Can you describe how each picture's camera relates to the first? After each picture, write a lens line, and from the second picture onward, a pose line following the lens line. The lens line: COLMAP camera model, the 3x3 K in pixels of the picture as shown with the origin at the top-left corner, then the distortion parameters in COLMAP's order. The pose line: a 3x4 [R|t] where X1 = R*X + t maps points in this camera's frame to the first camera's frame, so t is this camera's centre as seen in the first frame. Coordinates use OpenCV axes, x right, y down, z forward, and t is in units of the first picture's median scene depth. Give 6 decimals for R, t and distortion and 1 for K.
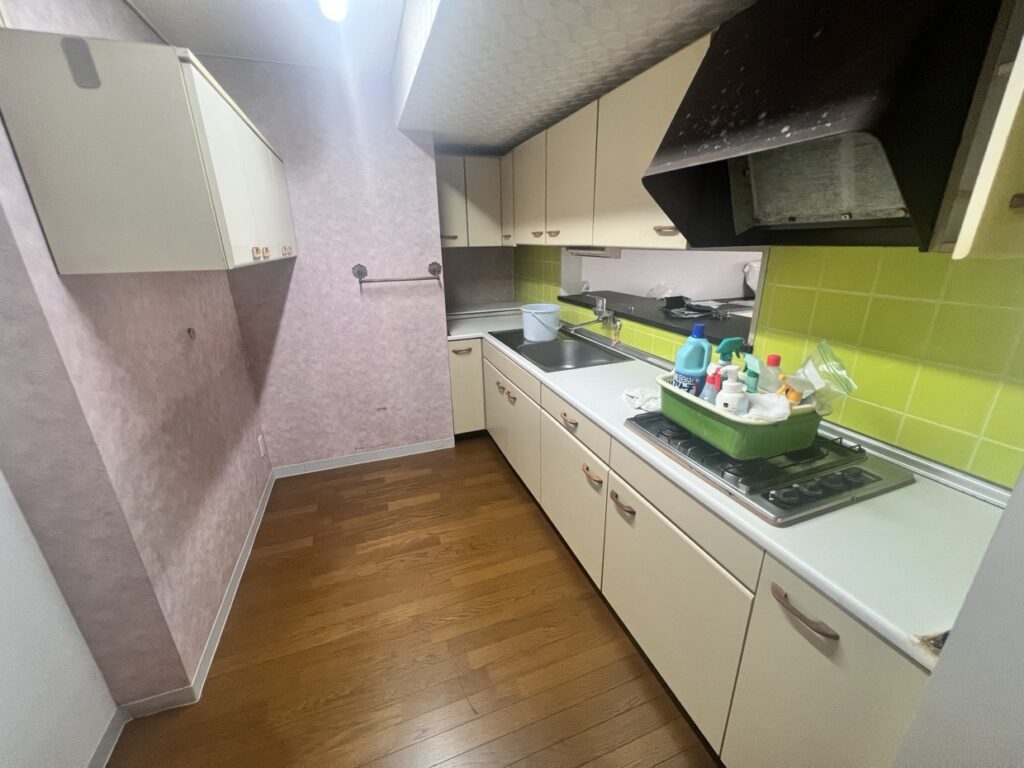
lens RADIAL K [[409.8, 0, 513.2], [0, 409.8, 381.3], [0, 0, 1]] dist [-0.001130, -0.000144]
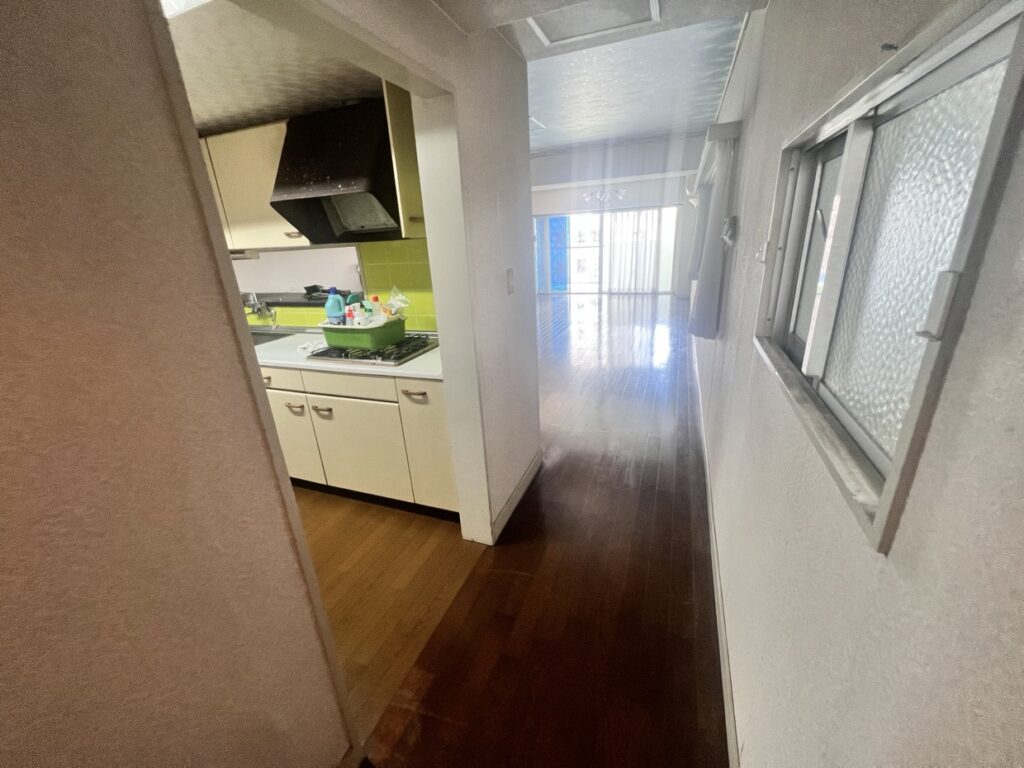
lens RADIAL K [[409.8, 0, 512.0], [0, 409.8, 383.0], [0, 0, 1]] dist [-0.001130, -0.000144]
pose [[0.667395, -0.265587, 0.695735, -0.355639], [0.281621, 0.954875, 0.094360, 0.300066], [-0.689401, 0.132958, 0.712074, -0.710022]]
